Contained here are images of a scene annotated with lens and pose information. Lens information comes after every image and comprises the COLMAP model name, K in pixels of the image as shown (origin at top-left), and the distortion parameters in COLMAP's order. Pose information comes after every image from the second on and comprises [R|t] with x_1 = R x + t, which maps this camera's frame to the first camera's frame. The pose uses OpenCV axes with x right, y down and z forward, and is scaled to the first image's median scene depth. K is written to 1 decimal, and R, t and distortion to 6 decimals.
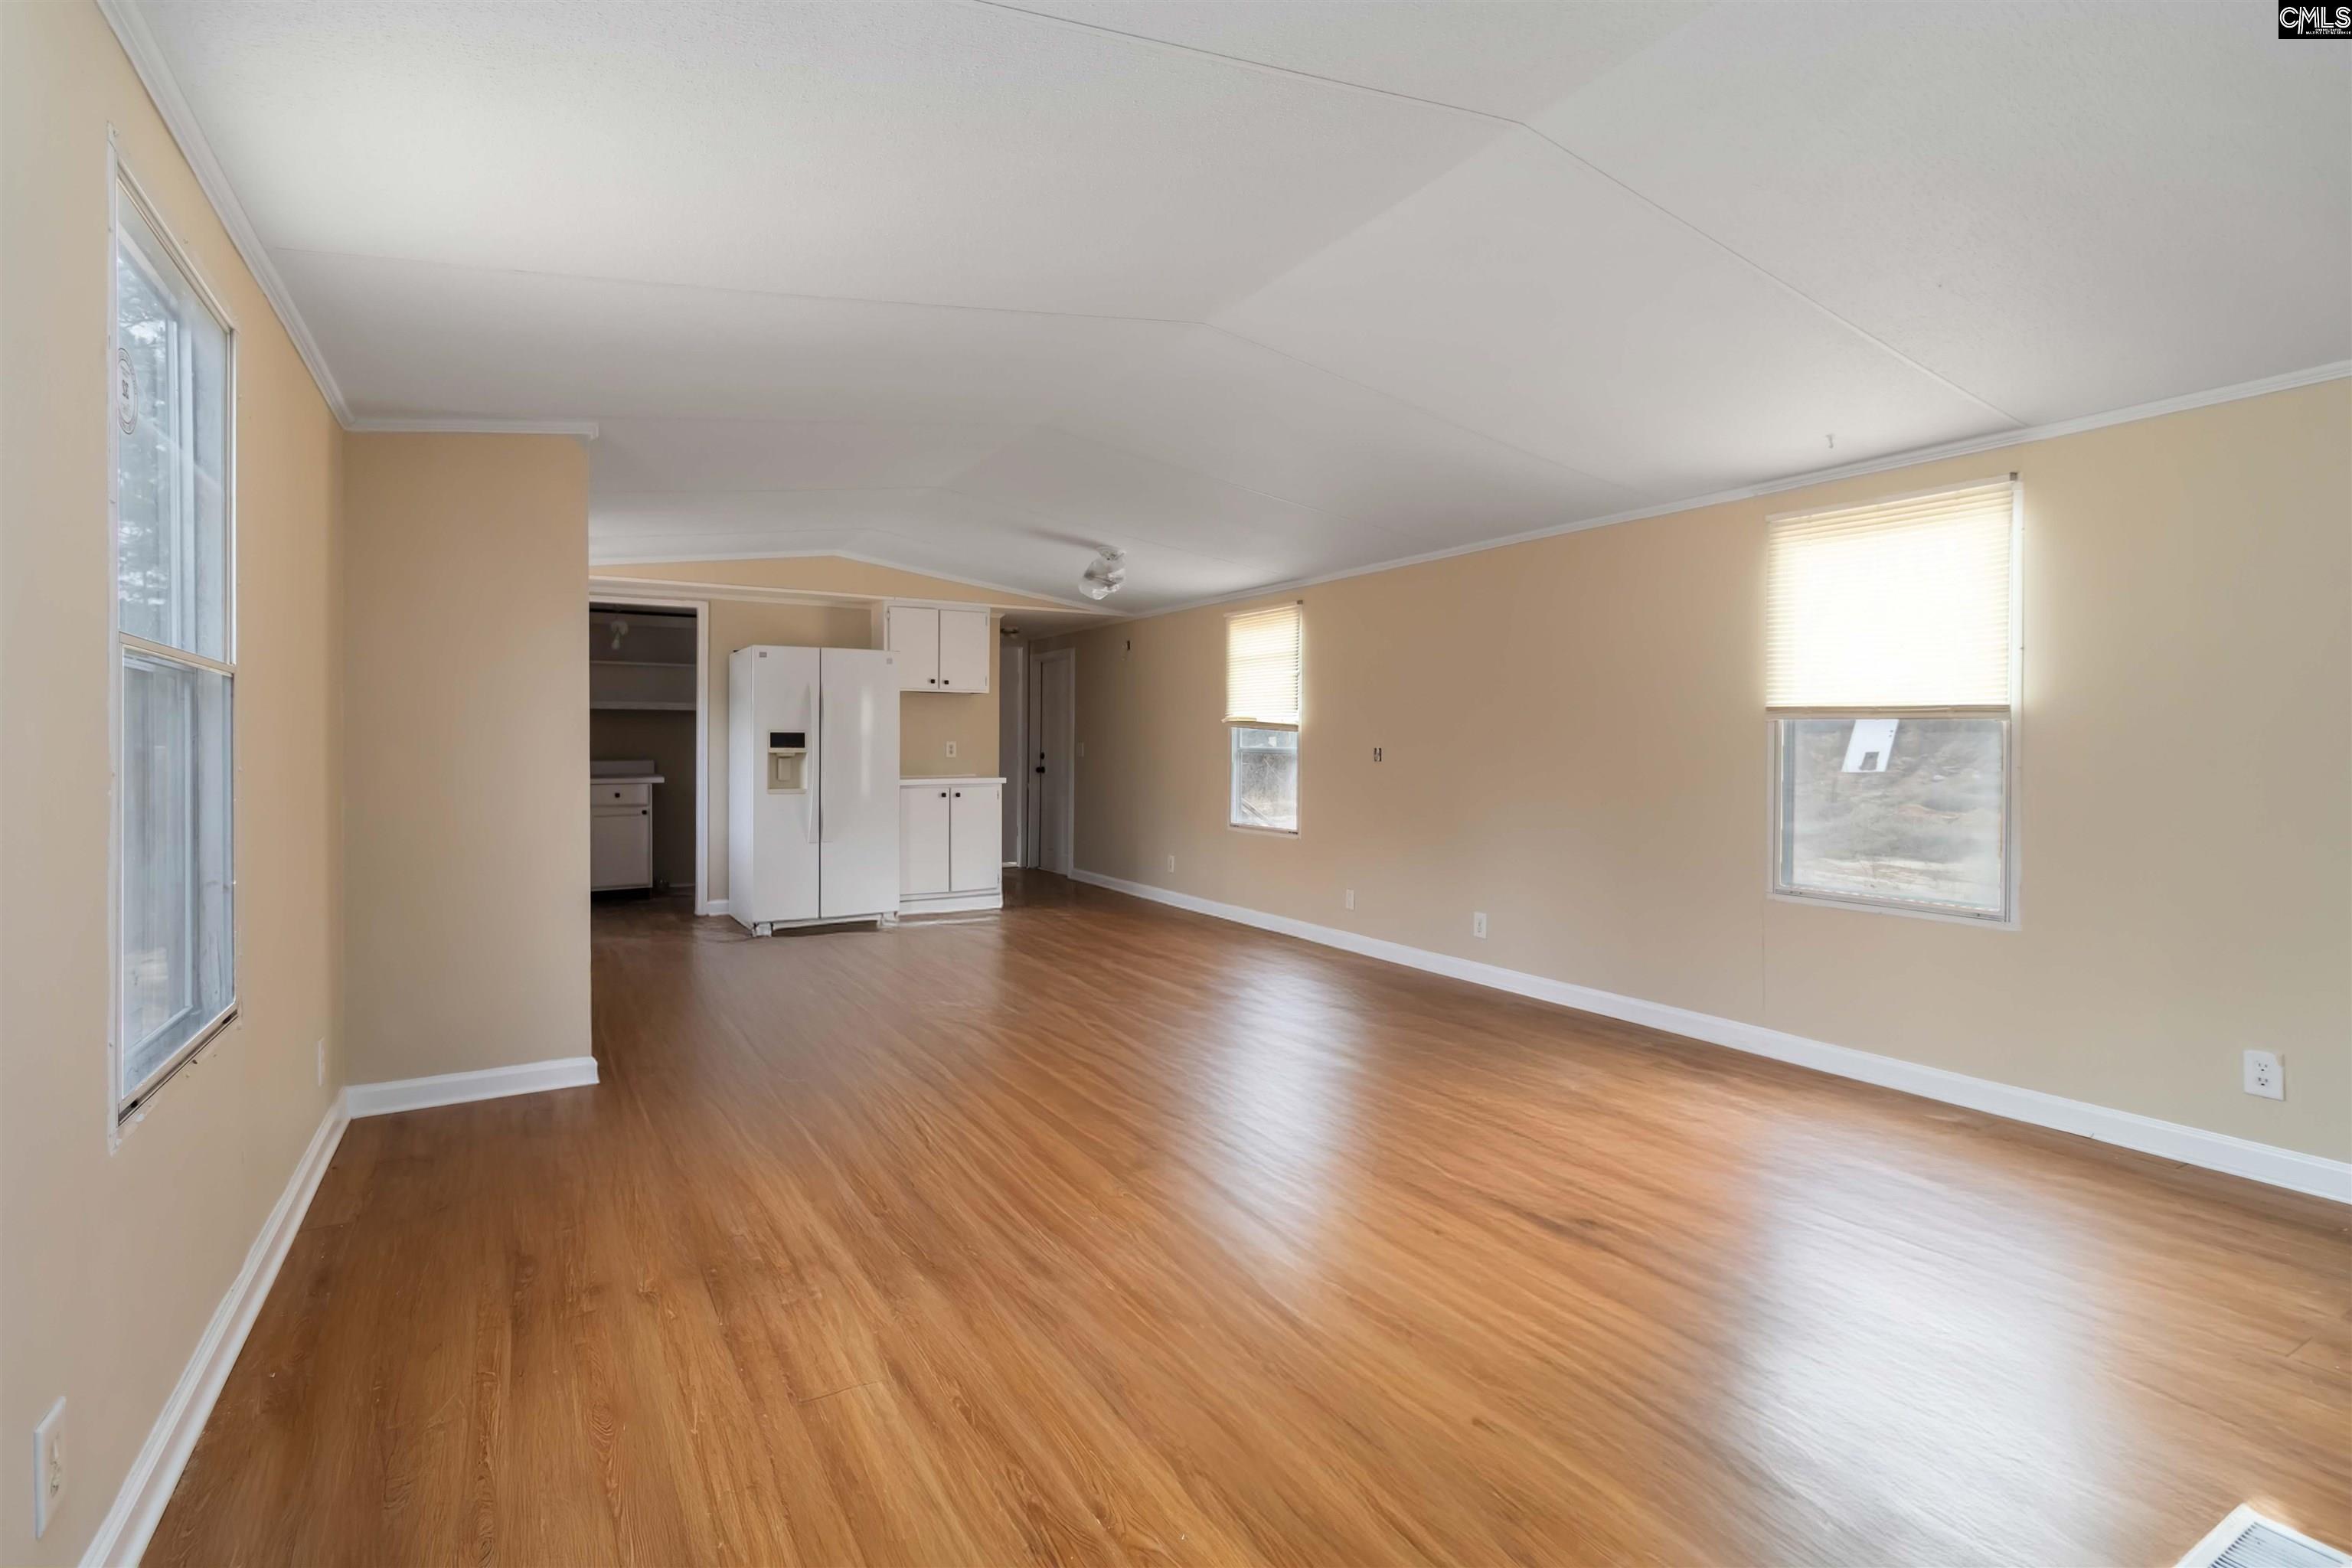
lens RADIAL K [[1102.5, 0, 1171.4], [0, 1102.5, 762.3], [0, 0, 1]] dist [0.003893, -0.000276]
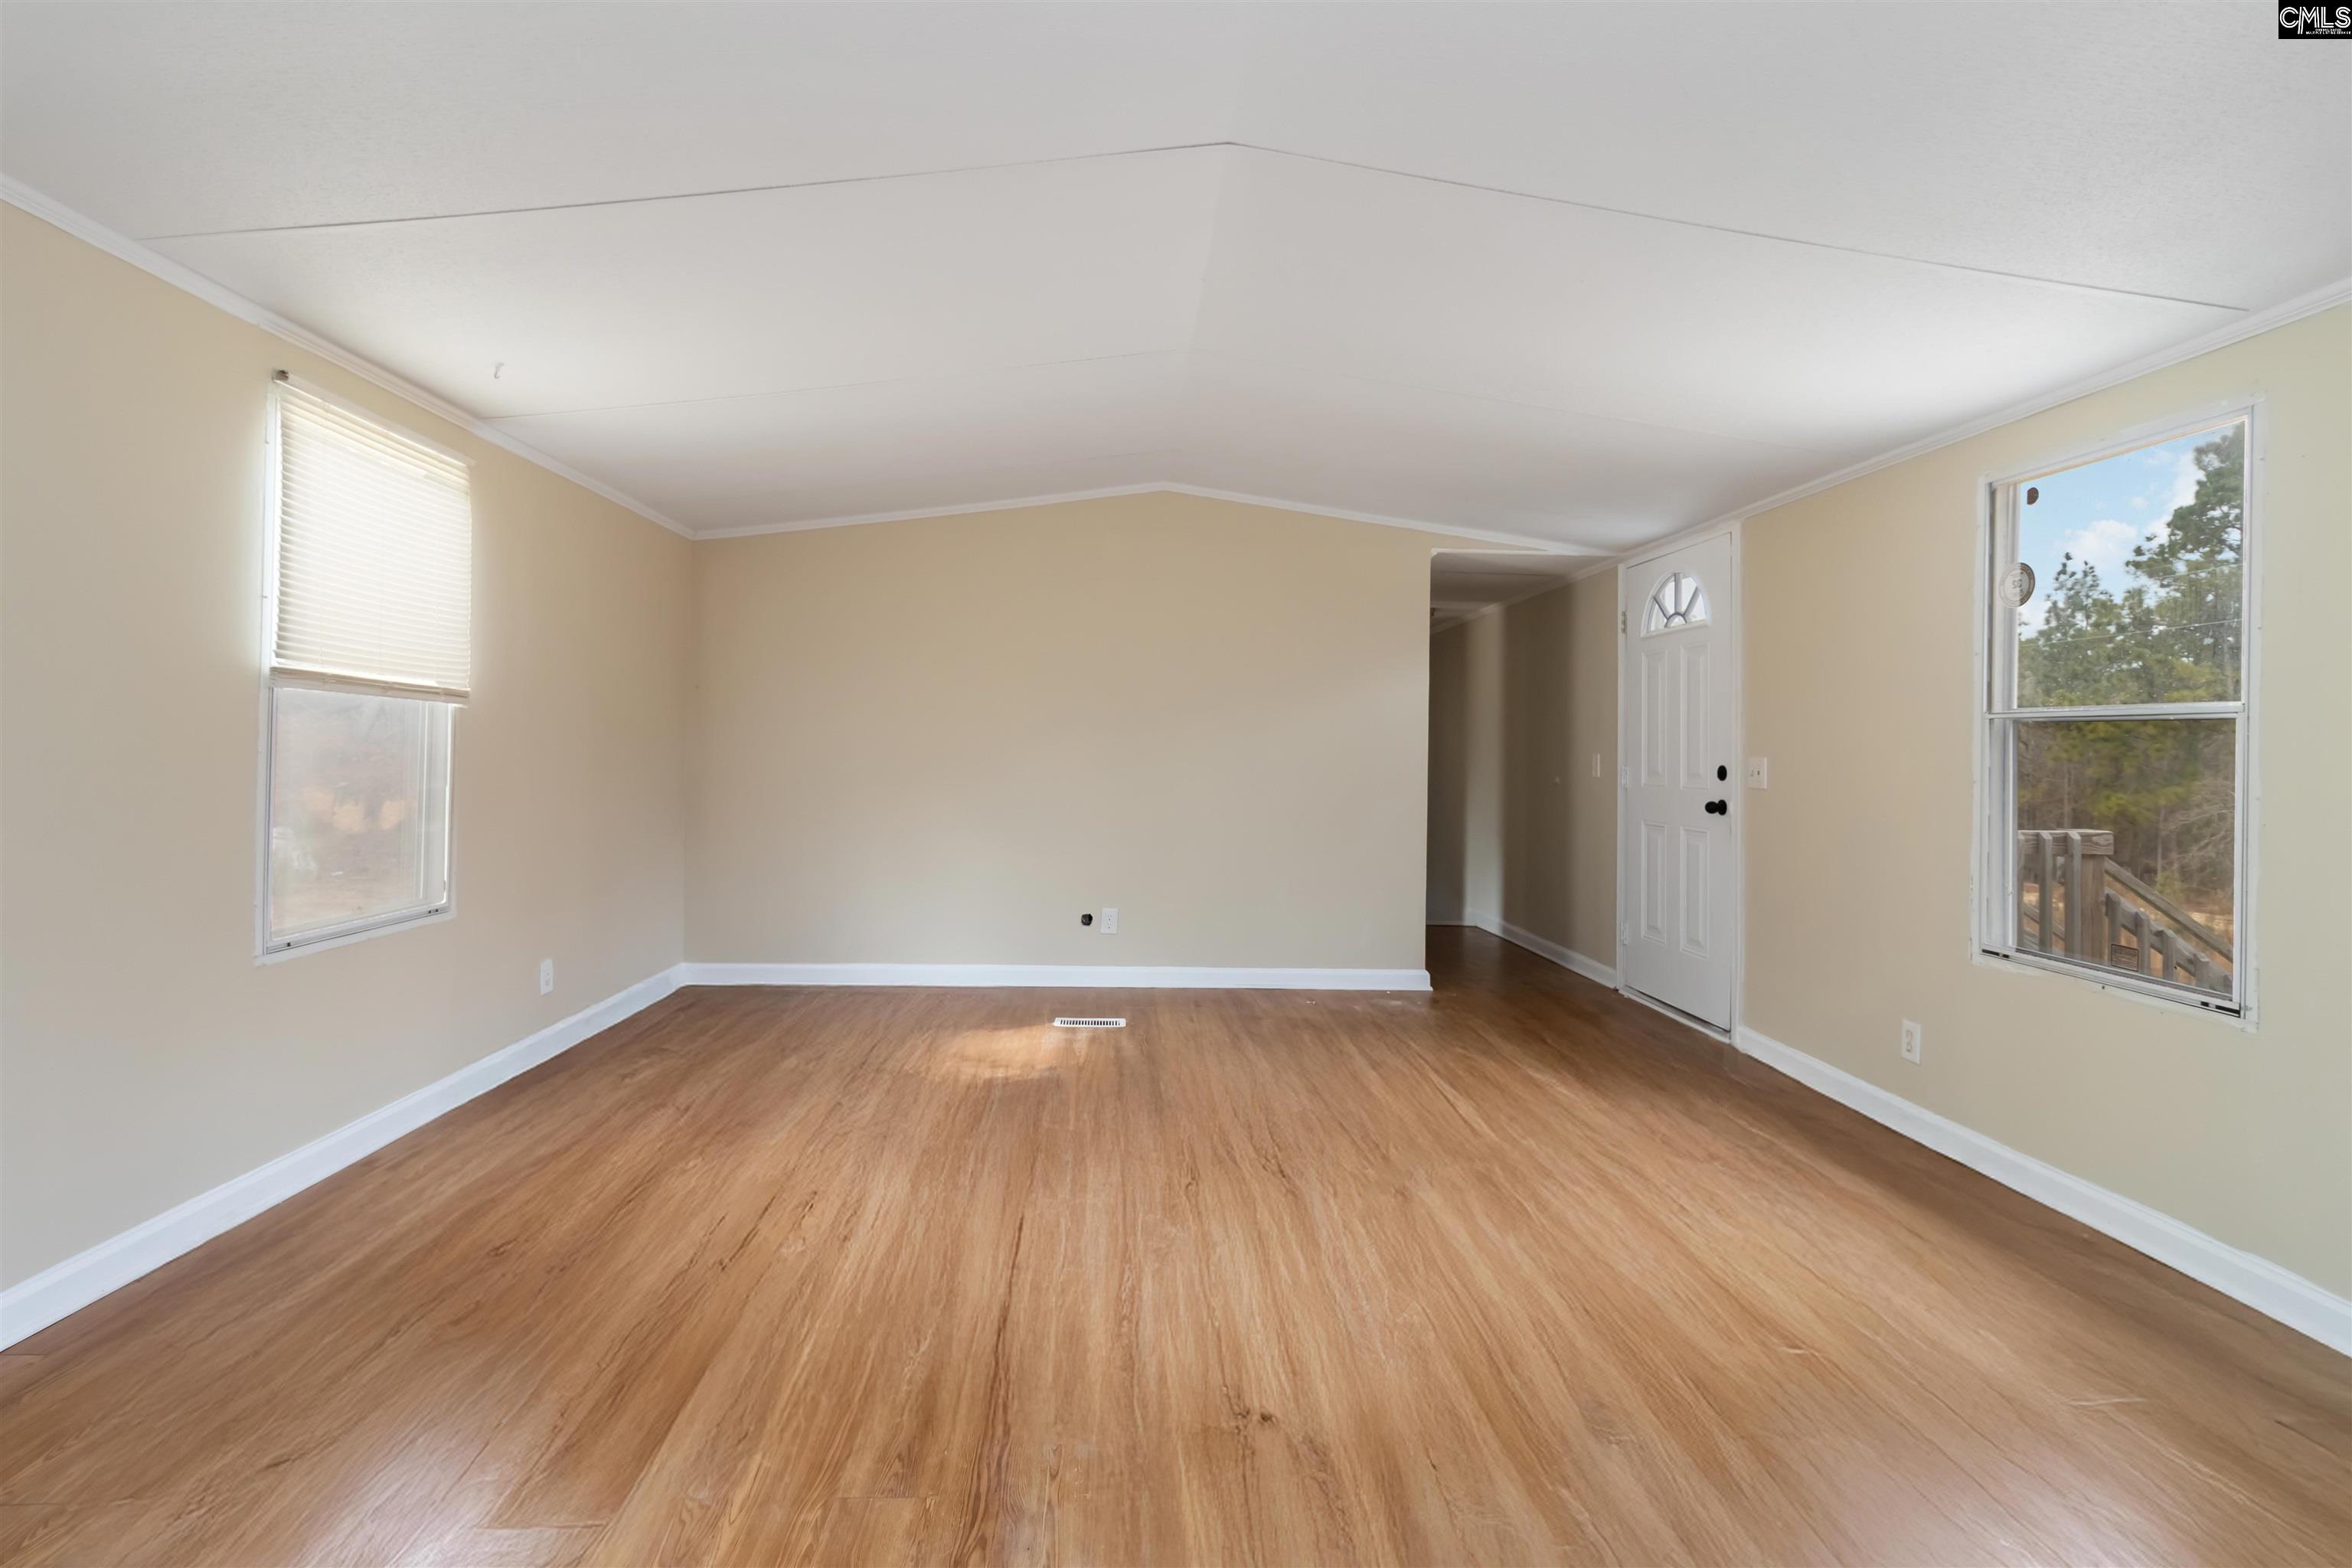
lens RADIAL K [[1102.5, 0, 1178.4], [0, 1102.5, 763.9], [0, 0, 1]] dist [0.003893, -0.000276]
pose [[-0.885453, -0.016996, 0.464419, -0.293948], [-0.010040, 0.999797, 0.017447, -0.020220], [-0.464621, 0.010785, -0.885444, 1.389178]]
